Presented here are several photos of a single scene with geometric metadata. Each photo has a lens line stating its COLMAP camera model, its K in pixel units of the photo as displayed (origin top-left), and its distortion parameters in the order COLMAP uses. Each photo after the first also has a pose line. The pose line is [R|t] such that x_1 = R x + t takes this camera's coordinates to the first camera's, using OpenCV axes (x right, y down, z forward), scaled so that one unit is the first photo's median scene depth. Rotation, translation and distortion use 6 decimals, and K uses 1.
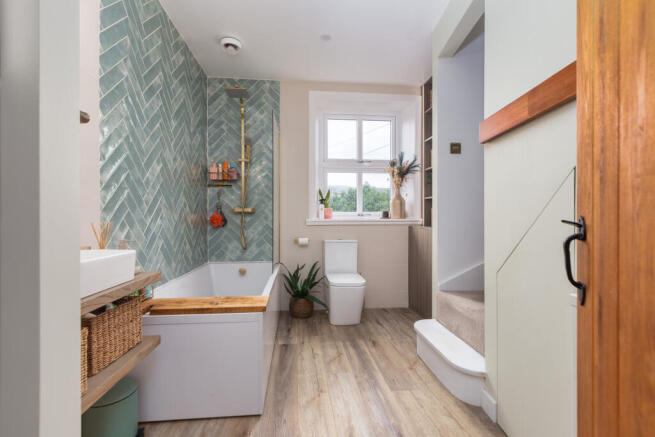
lens RADIAL K [[301.1, 0, 327.4], [0, 301.1, 218.0], [0, 0, 1]] dist [0.005206, 0.001214]
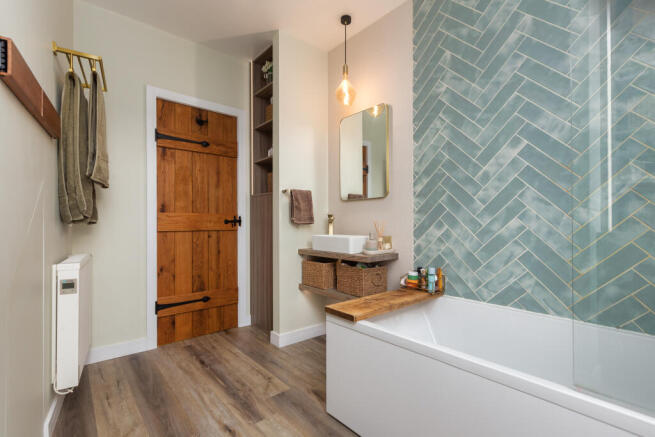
lens RADIAL K [[301.1, 0, 327.4], [0, 301.1, 219.8], [0, 0, 1]] dist [0.005206, 0.001214]
pose [[-0.821729, 0.000493, -0.569878, 0.325923], [0.002347, 0.999994, -0.002519, 0.009025], [0.569873, -0.003407, -0.821726, 1.686078]]
